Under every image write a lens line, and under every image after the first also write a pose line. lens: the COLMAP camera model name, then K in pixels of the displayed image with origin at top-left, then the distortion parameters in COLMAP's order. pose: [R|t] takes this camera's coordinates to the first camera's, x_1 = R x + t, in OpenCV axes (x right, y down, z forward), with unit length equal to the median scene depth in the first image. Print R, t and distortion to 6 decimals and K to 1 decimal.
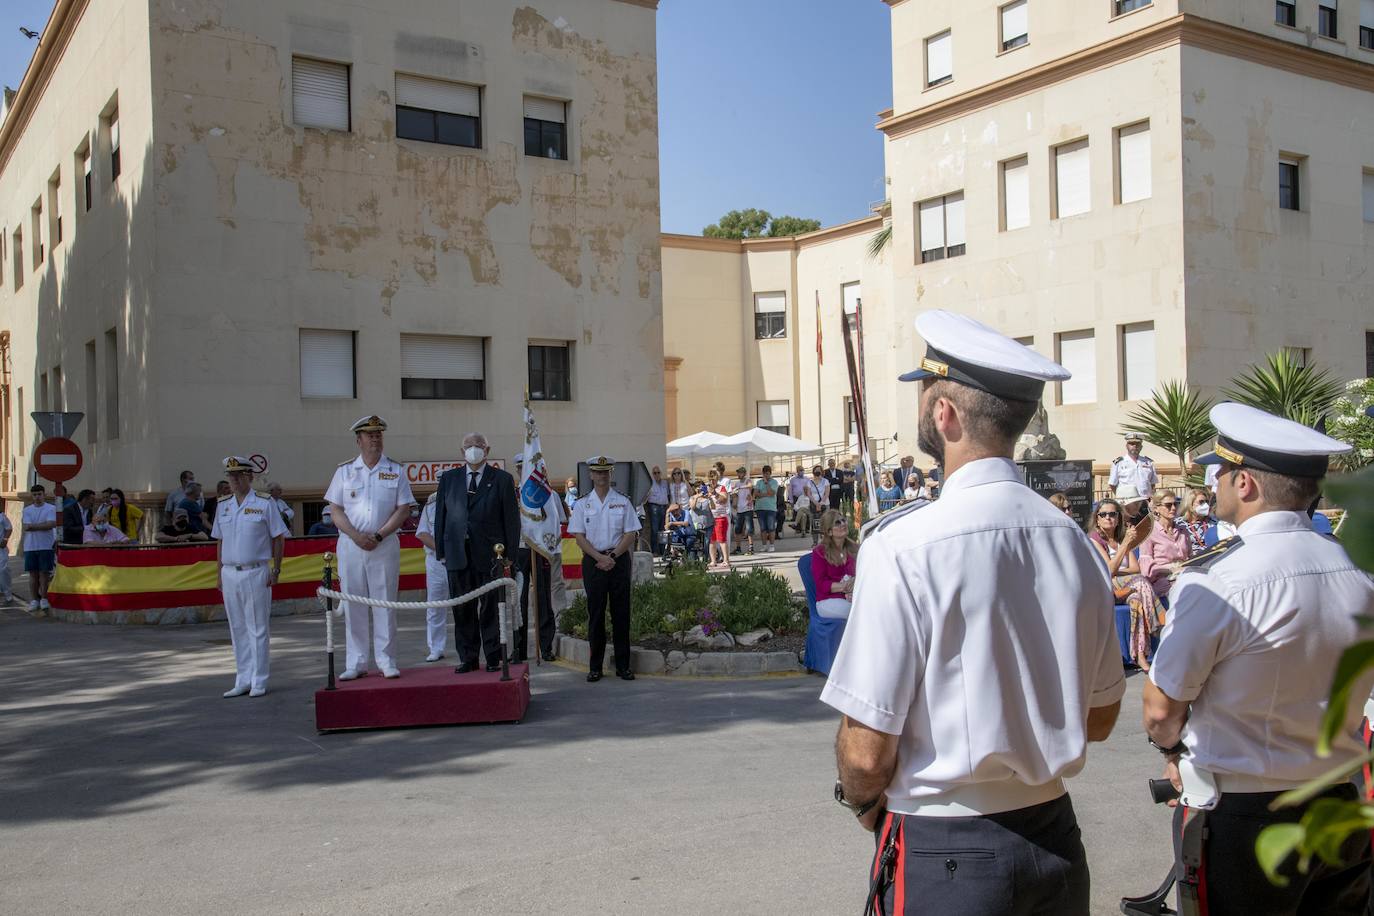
lens RADIAL K [[1277.8, 0, 687.0], [0, 1277.8, 458.0], [0, 0, 1]] dist [-0.010687, 0.130727]
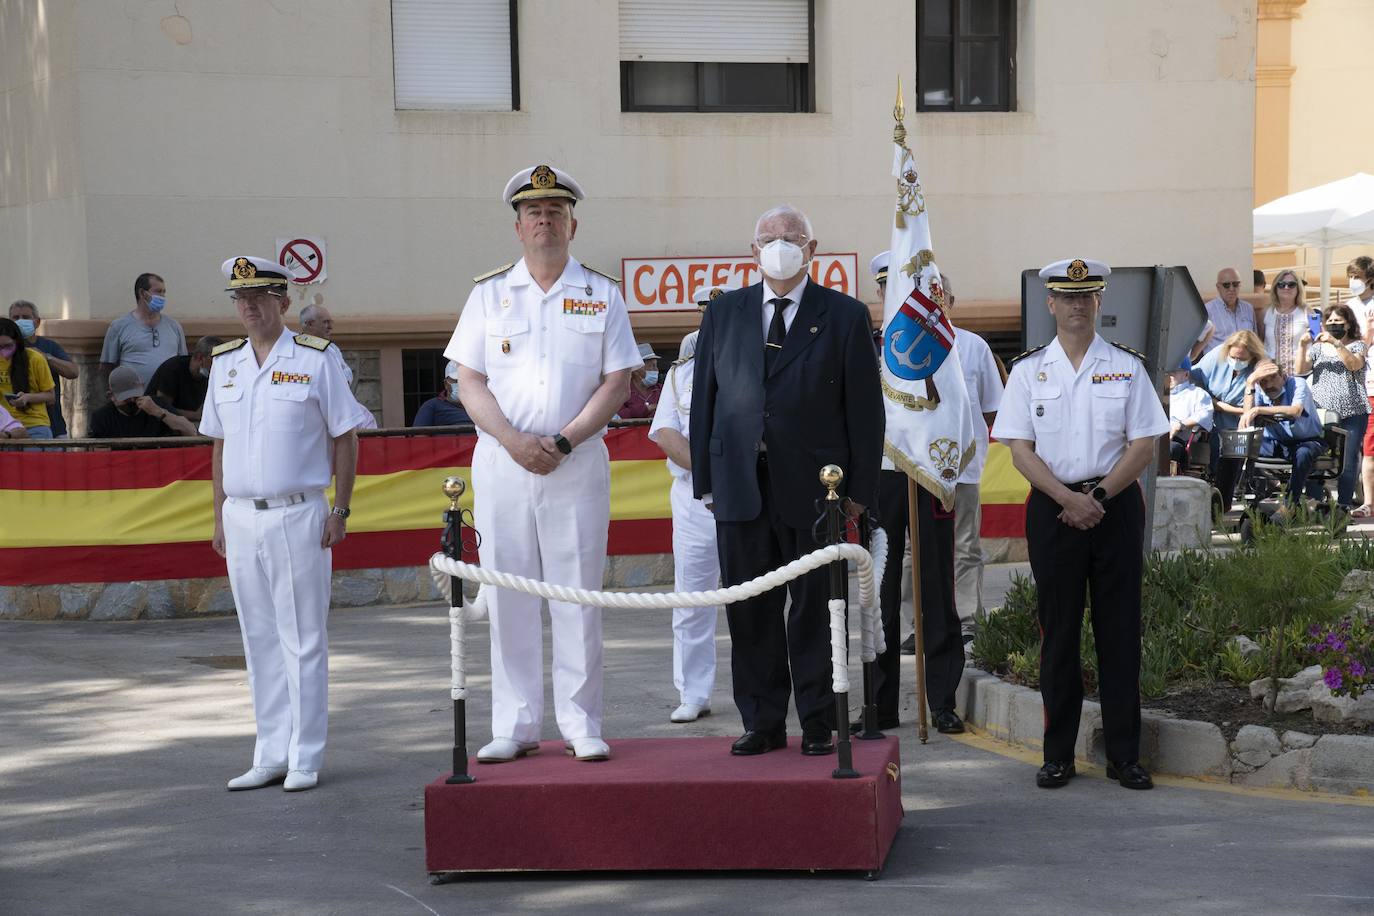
lens RADIAL K [[3020.0, 0, 687.0], [0, 3020.0, 458.0], [0, 0, 1]] dist [0.501151, 2.032366]
pose [[0.980159, 0.017737, -0.197419, 0.004091], [-0.003622, 0.997425, 0.071628, -0.004300], [0.198181, -0.069492, 0.977699, -0.009006]]
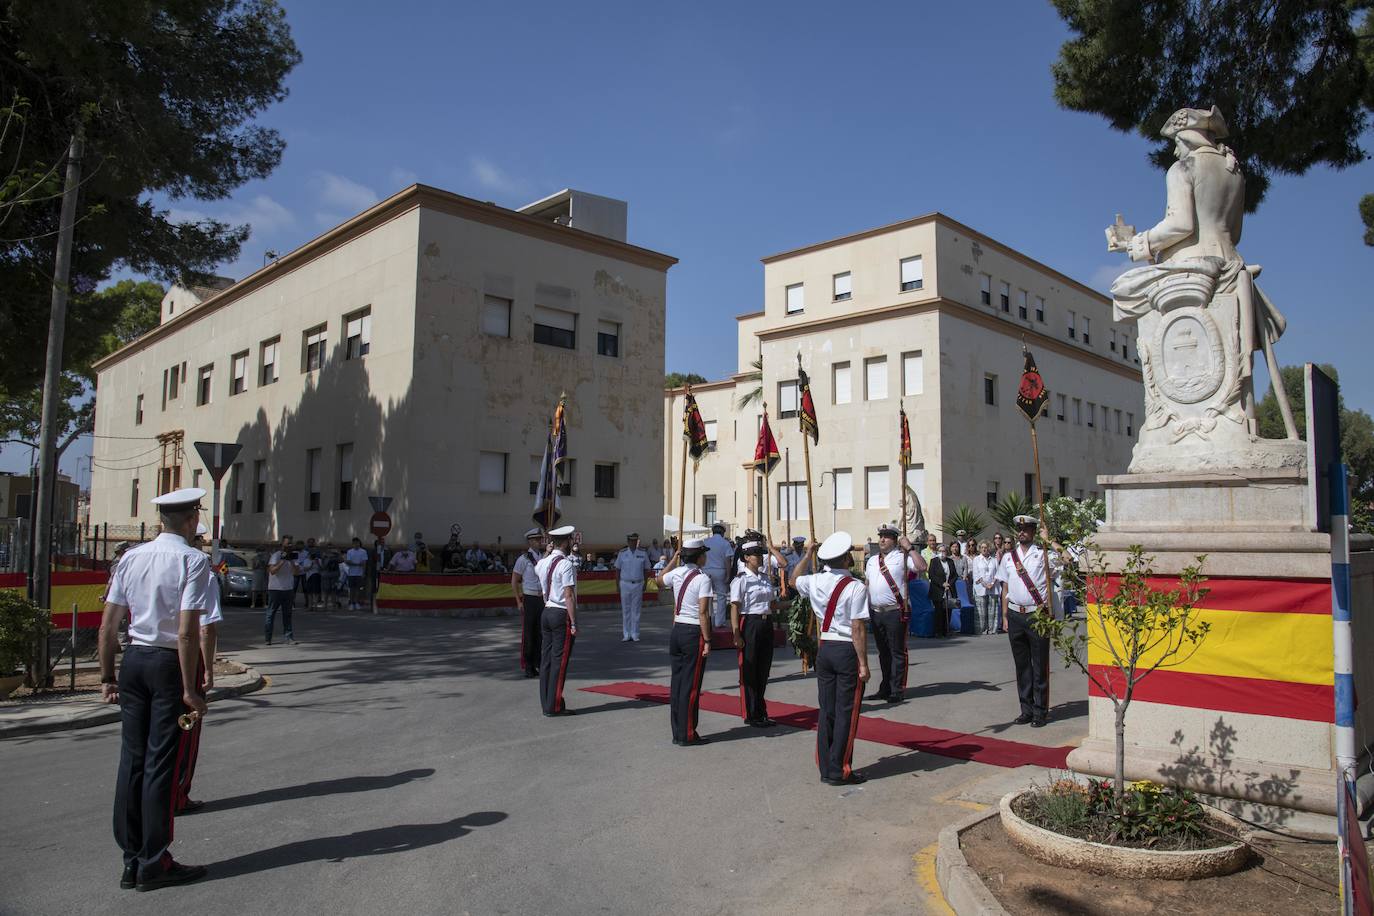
lens RADIAL K [[954.8, 0, 687.0], [0, 954.8, 458.0], [0, 0, 1]] dist [-0.114823, 0.063113]
pose [[0.982216, 0.048342, 0.181426, -0.348529], [-0.034124, 0.996155, -0.080689, 0.001472], [-0.184629, 0.073063, 0.980089, -0.393851]]
